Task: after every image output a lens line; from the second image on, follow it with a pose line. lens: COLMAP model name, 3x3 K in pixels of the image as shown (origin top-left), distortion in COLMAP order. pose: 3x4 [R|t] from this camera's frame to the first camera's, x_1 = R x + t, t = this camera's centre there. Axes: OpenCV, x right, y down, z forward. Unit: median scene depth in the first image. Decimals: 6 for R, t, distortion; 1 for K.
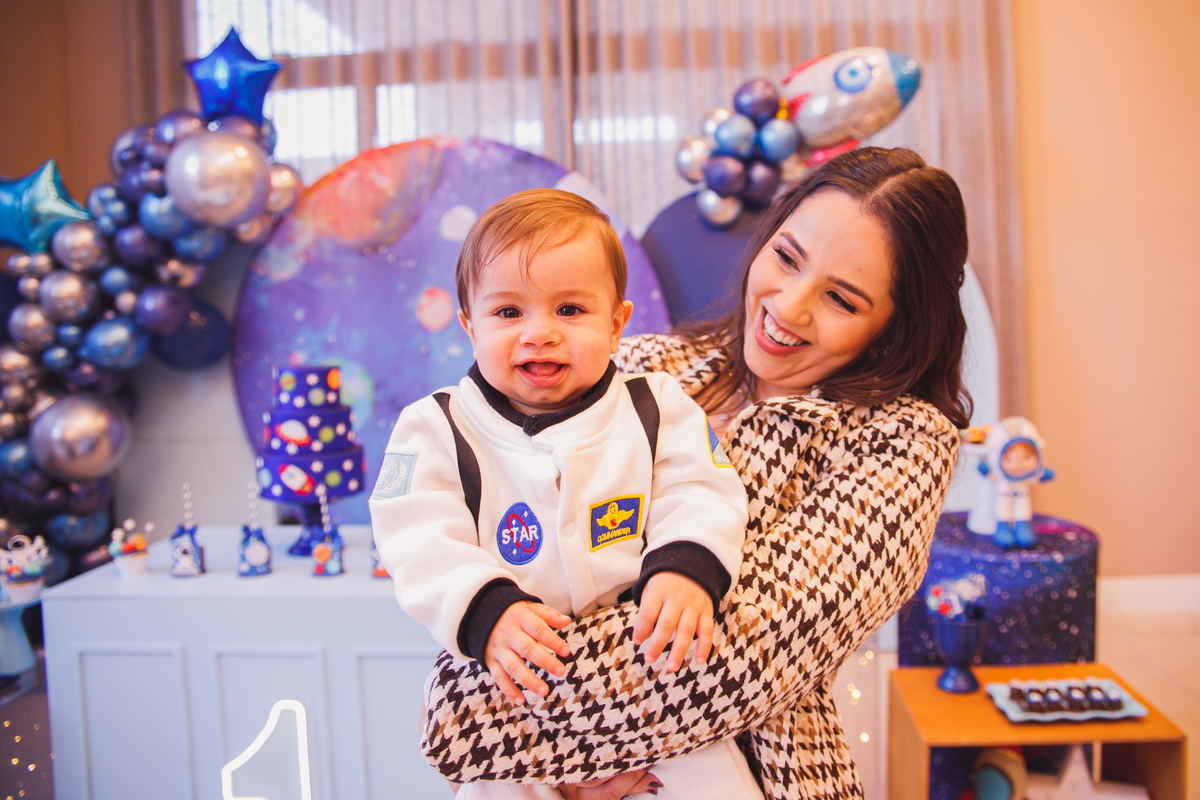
lens RADIAL K [[837.6, 0, 623.5], [0, 837.6, 353.9], [0, 0, 1]] dist [-0.067178, 0.040662]
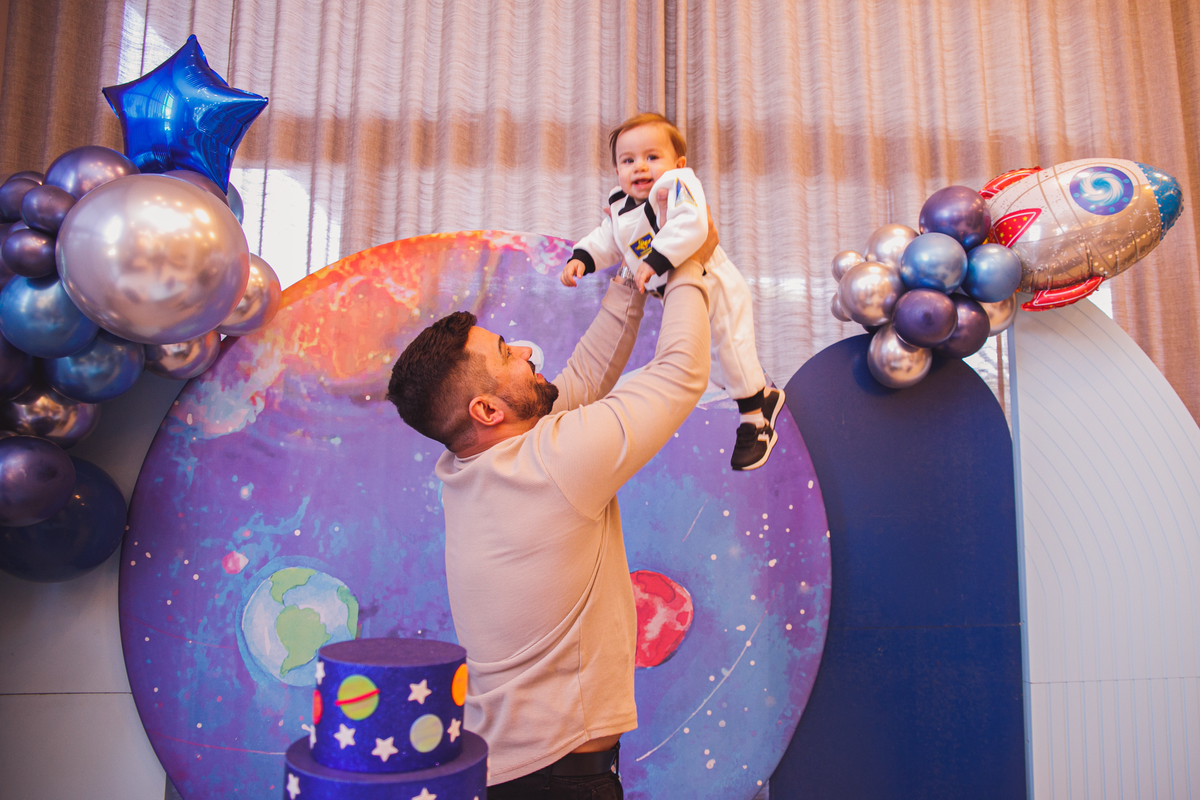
lens RADIAL K [[837.6, 0, 603.9], [0, 837.6, 393.0], [0, 0, 1]] dist [-0.067178, 0.040662]
pose [[0.989525, 0.051239, 0.134959, -0.227353], [-0.030686, 0.988182, -0.150184, -0.037910], [-0.141060, 0.144469, 0.979403, 0.365310]]
